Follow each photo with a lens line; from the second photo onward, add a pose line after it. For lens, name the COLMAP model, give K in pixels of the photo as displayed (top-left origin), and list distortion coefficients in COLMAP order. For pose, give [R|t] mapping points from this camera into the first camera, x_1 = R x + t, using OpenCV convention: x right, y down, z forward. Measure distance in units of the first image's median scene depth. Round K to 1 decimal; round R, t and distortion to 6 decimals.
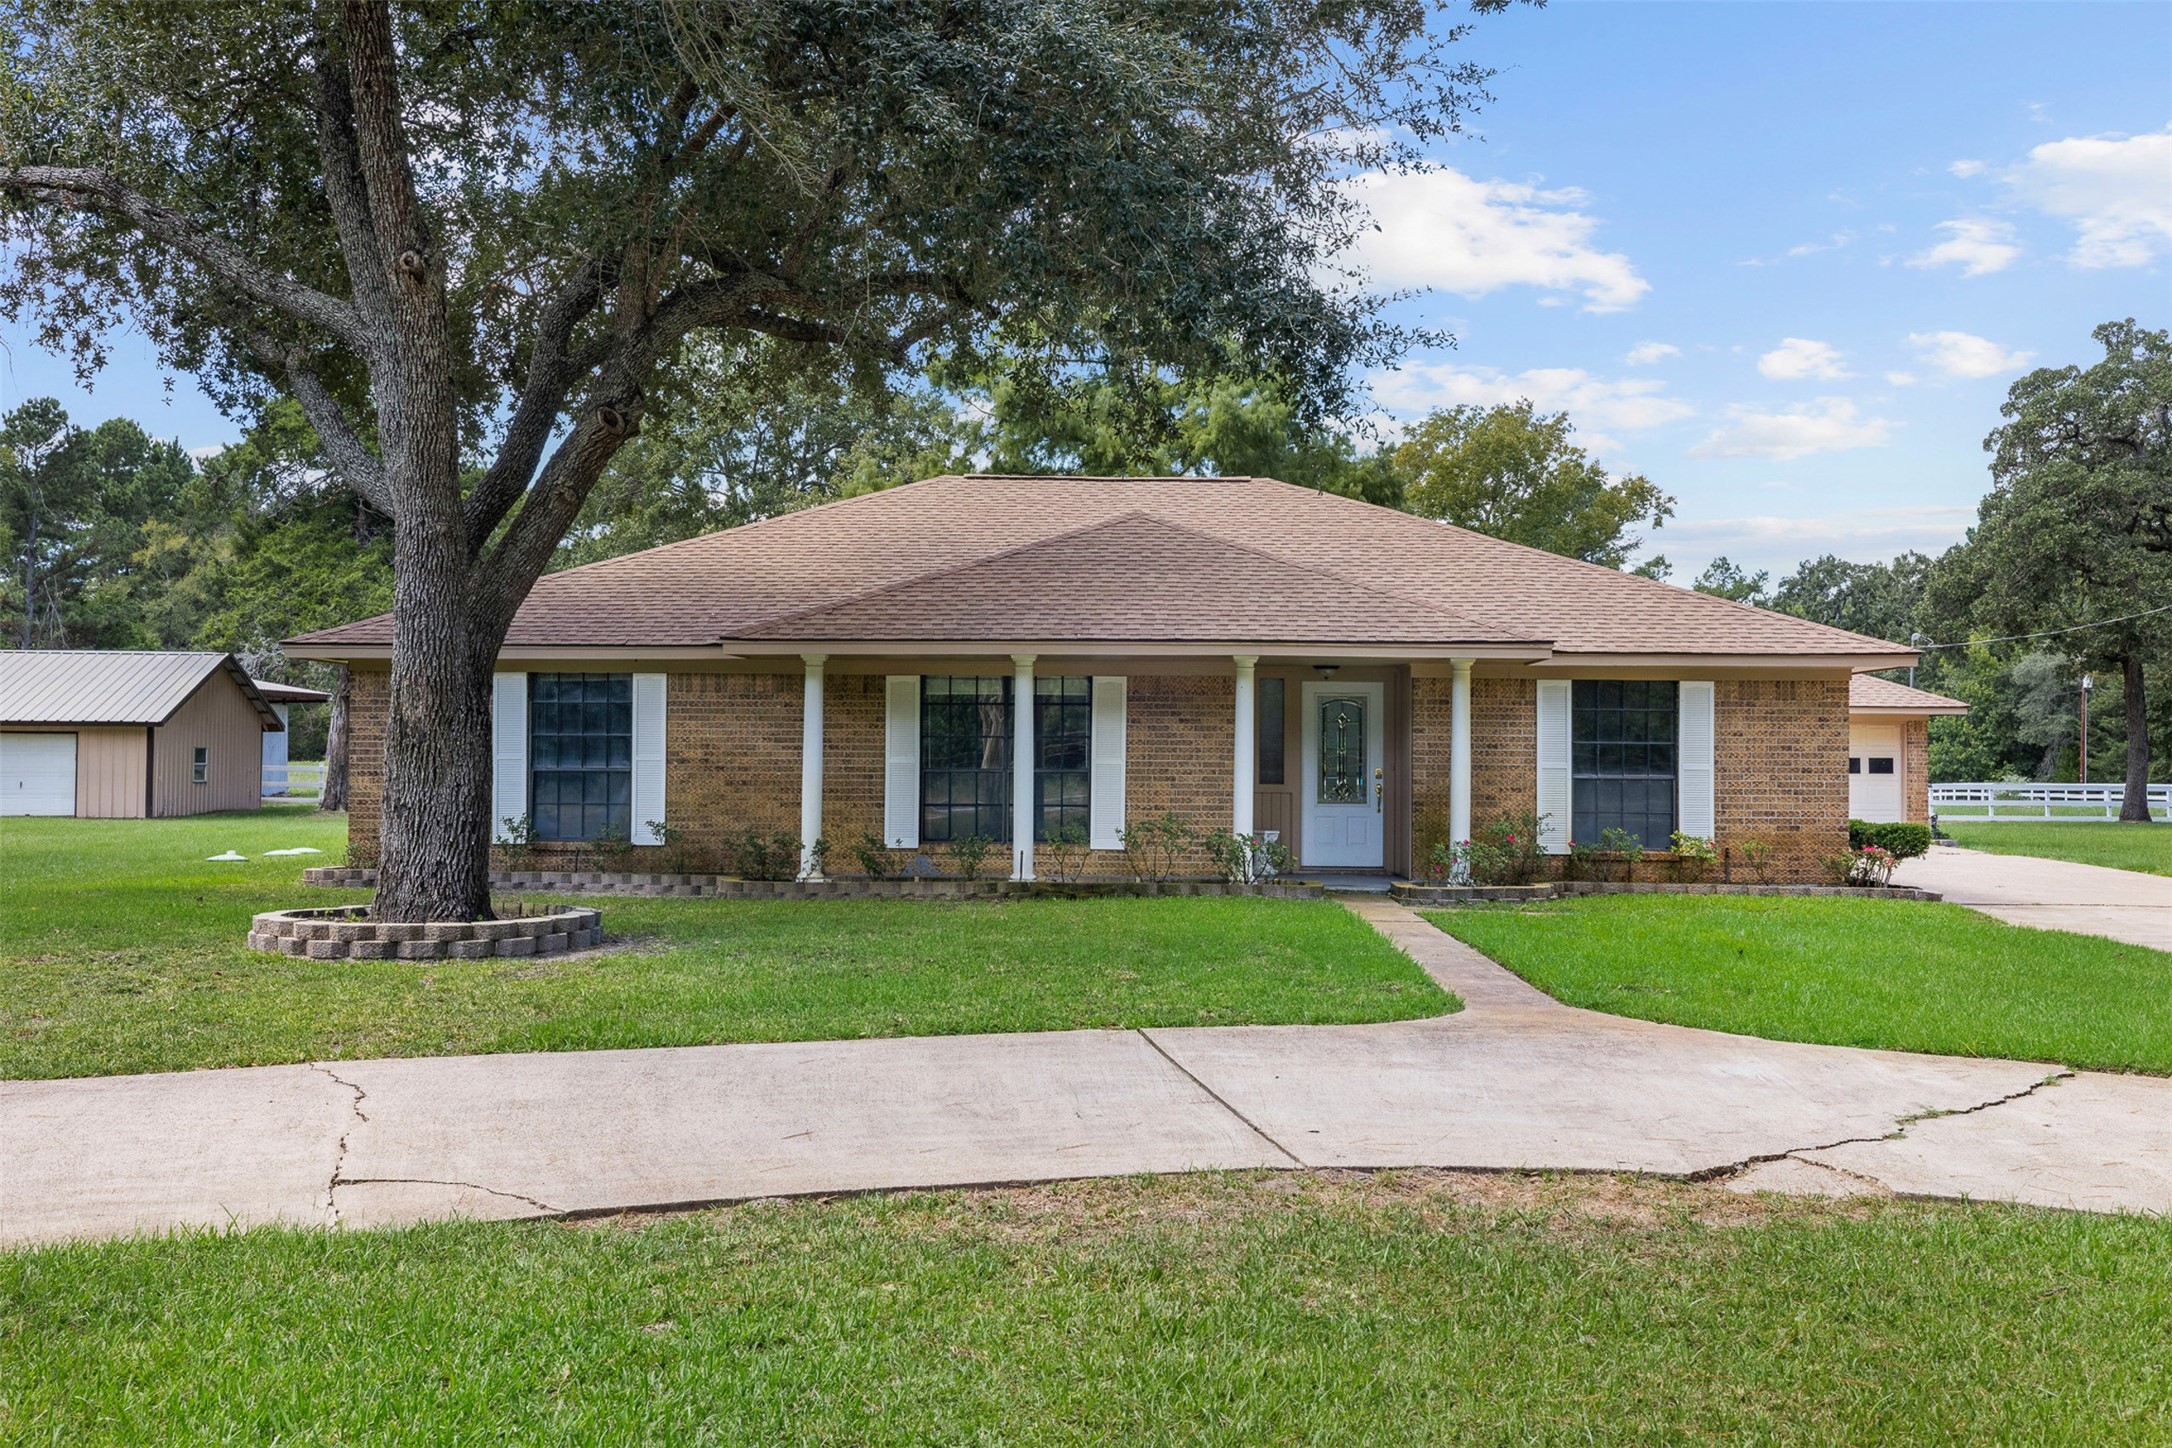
lens RADIAL K [[2151.8, 0, 1081.9], [0, 2151.8, 728.5], [0, 0, 1]] dist [0.018810, 0.000000]
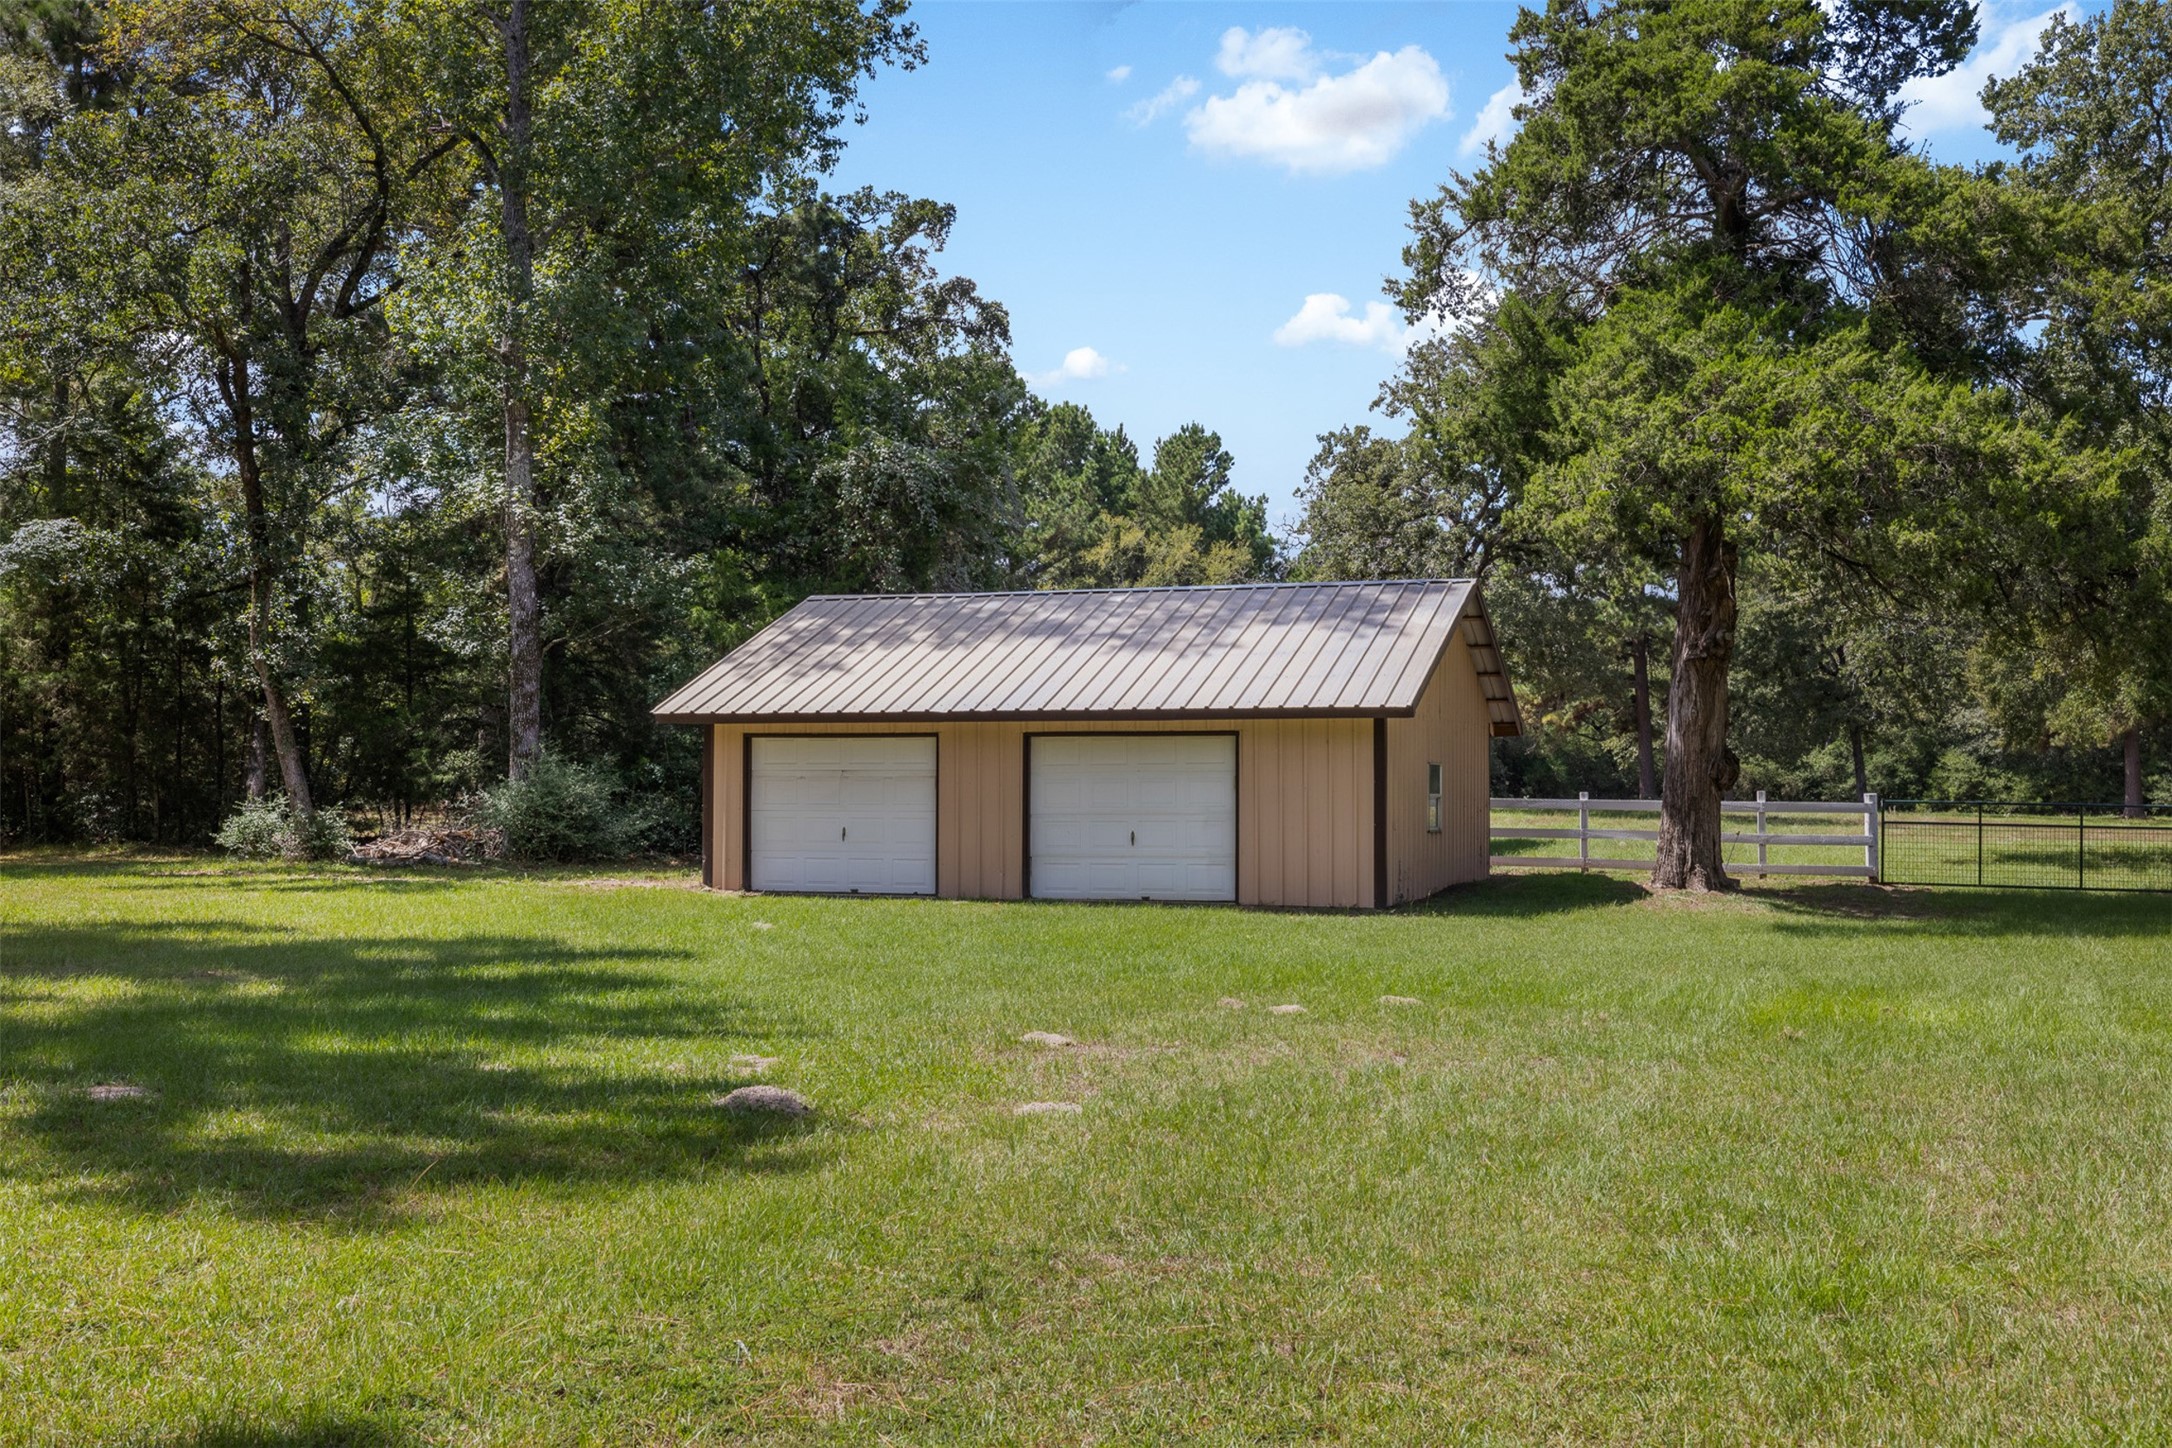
lens RADIAL K [[2151.8, 0, 1086.0], [0, 2151.8, 724.7], [0, 0, 1]] dist [0.018810, 0.000000]
pose [[0.928818, -0.015492, -0.370213, -0.125658], [0.008748, 0.999764, -0.019886, 0.003786], [0.370433, 0.015232, 0.928734, 0.211685]]
